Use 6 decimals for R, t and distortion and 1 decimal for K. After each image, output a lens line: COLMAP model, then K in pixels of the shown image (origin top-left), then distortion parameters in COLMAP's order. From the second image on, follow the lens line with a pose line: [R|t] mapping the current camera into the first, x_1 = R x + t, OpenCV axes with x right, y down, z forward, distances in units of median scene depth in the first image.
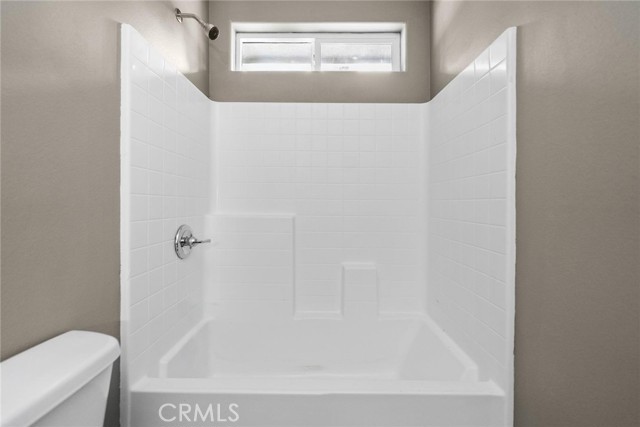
lens RADIAL K [[262.1, 0, 317.6], [0, 262.1, 205.0], [0, 0, 1]] dist [-0.000843, -0.000033]
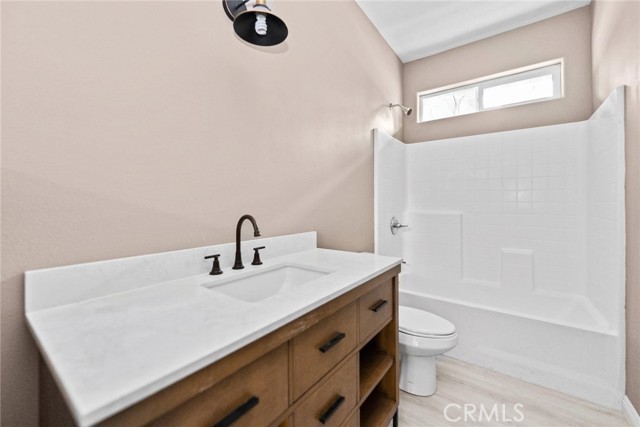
lens RADIAL K [[262.1, 0, 317.6], [0, 262.1, 205.0], [0, 0, 1]] dist [-0.000843, -0.000033]
pose [[0.804463, -0.003493, -0.593993, 0.144272], [0.001494, 0.999991, -0.003857, -0.001977], [0.594001, 0.002215, 0.804461, -0.720939]]
